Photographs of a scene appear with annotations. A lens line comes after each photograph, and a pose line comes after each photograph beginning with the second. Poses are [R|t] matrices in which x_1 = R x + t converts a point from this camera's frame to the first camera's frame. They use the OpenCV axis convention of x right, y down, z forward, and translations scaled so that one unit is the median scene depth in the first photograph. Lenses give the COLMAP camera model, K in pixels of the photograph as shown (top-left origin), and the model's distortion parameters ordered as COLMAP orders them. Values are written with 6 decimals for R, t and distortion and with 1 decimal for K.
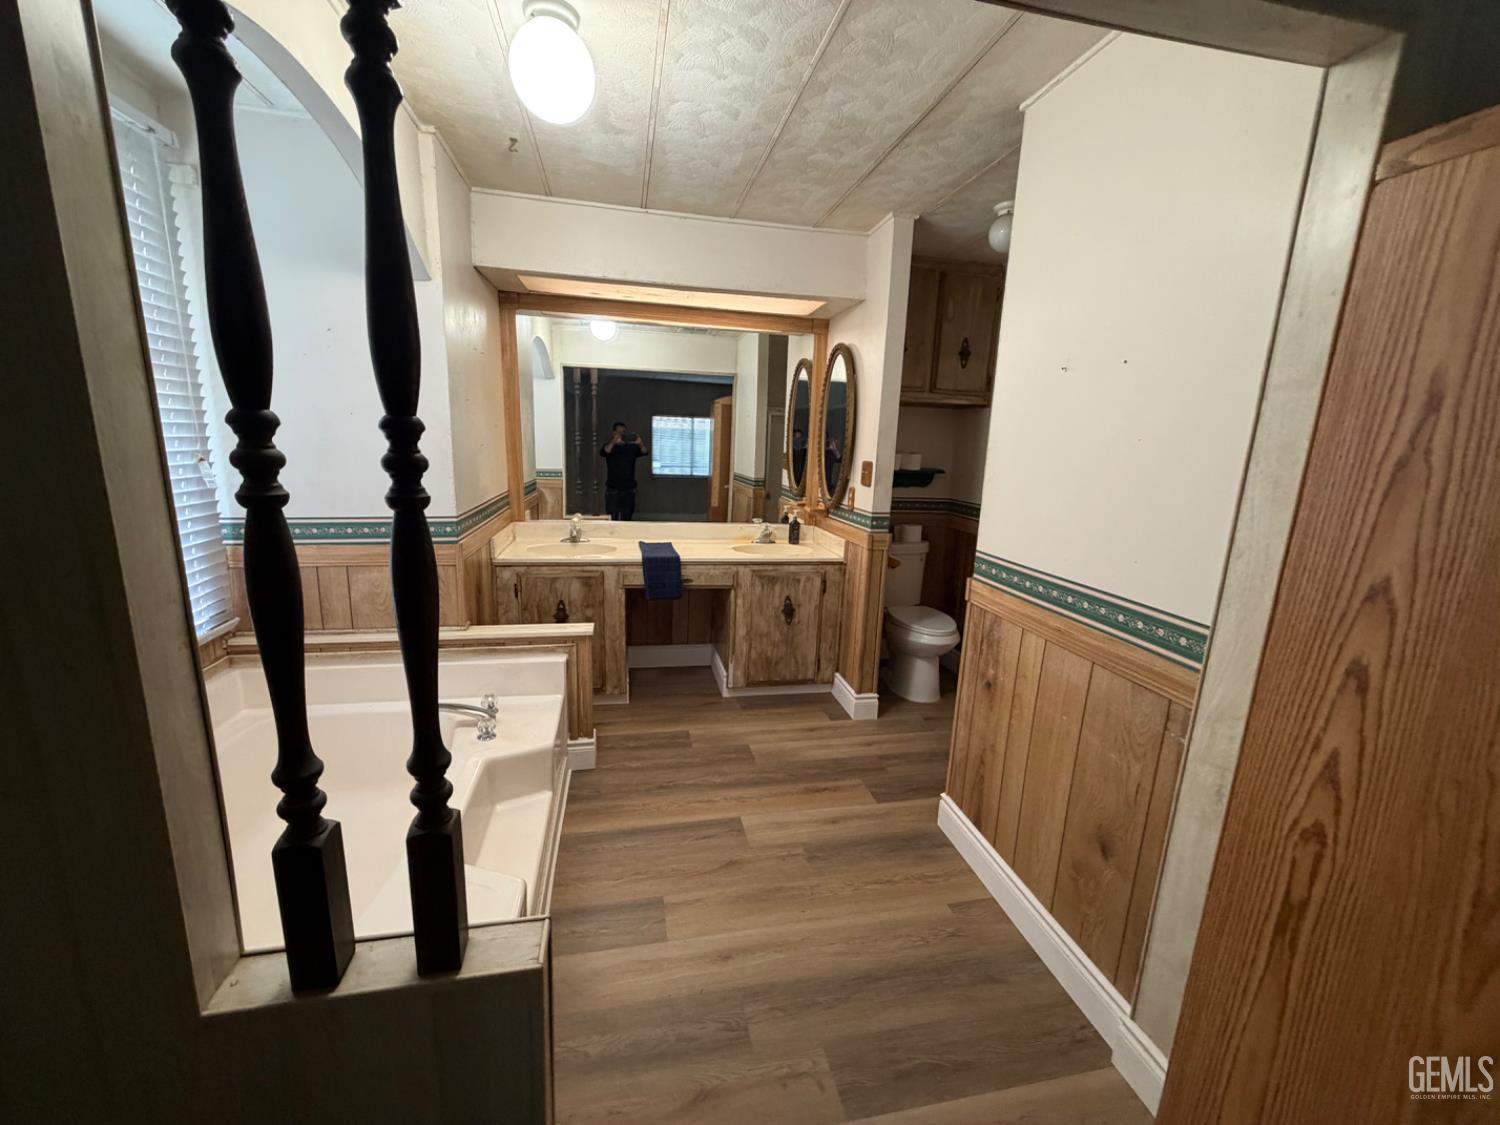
lens RADIAL K [[596.2, 0, 748.8], [0, 596.2, 566.6], [0, 0, 1]] dist [-0.000013, 0.000121]
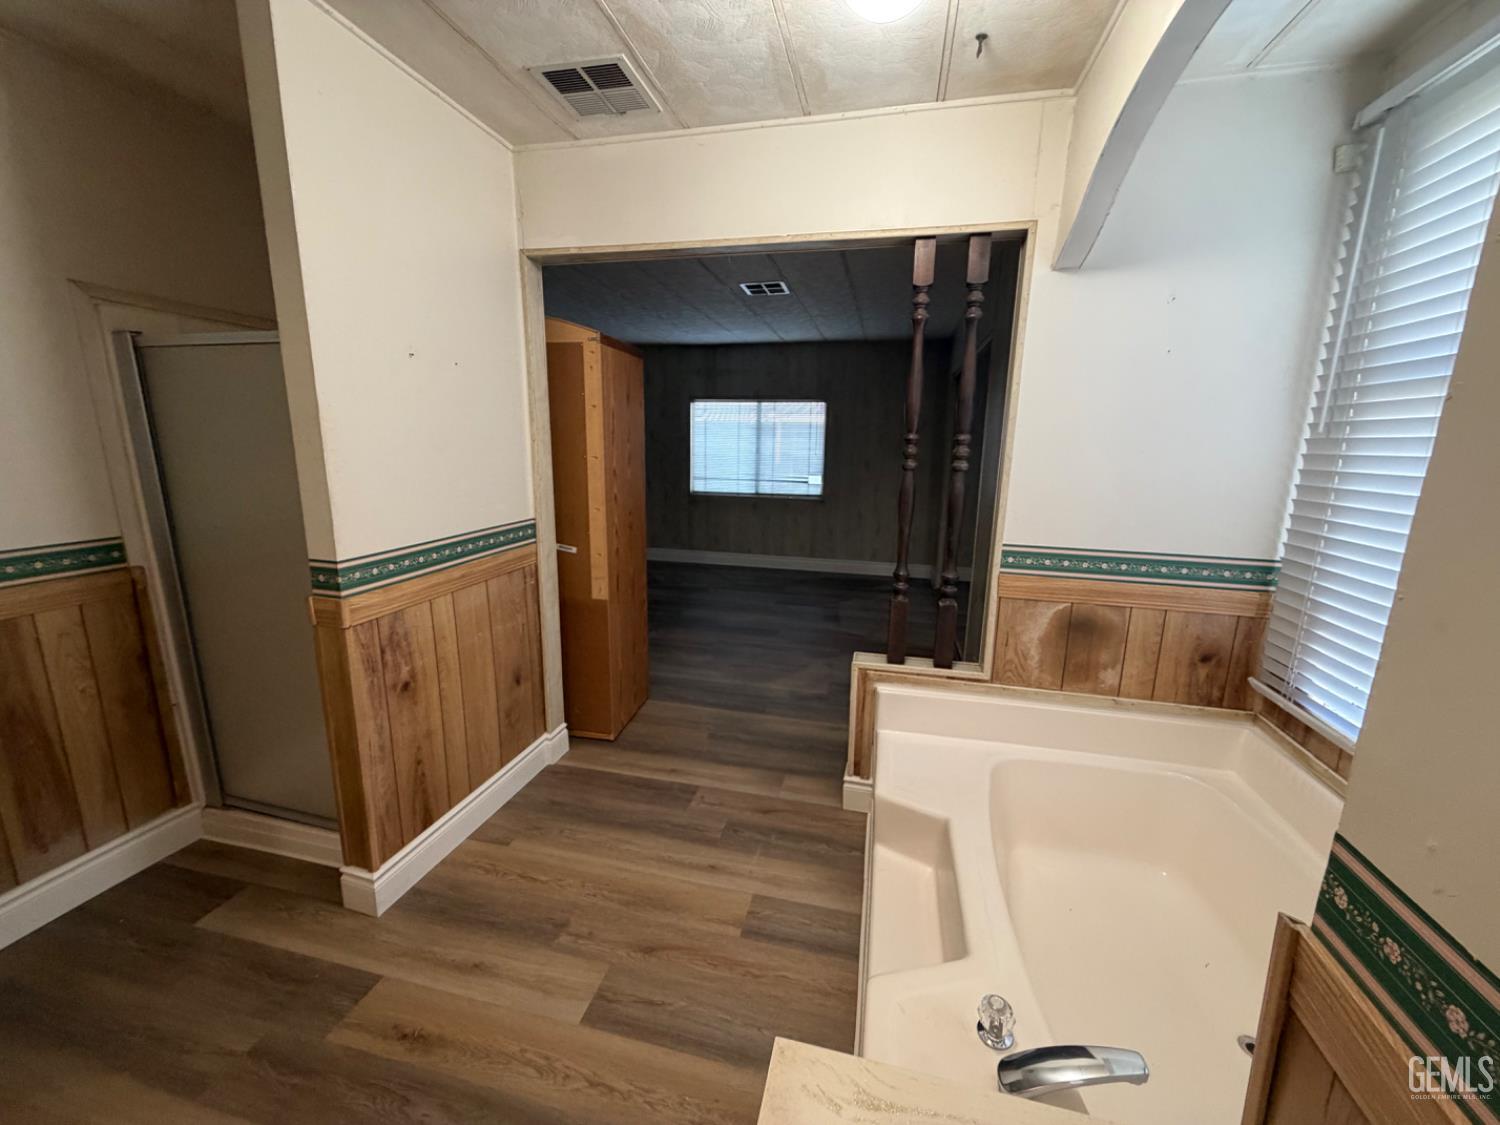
lens RADIAL K [[596.2, 0, 751.7], [0, 596.2, 559.8], [0, 0, 1]] dist [-0.000013, 0.000121]
pose [[-0.902515, -0.156068, 0.401384, -0.450132], [0.021655, 0.914400, 0.404232, -0.365632], [-0.430113, 0.373518, -0.821880, 1.564629]]
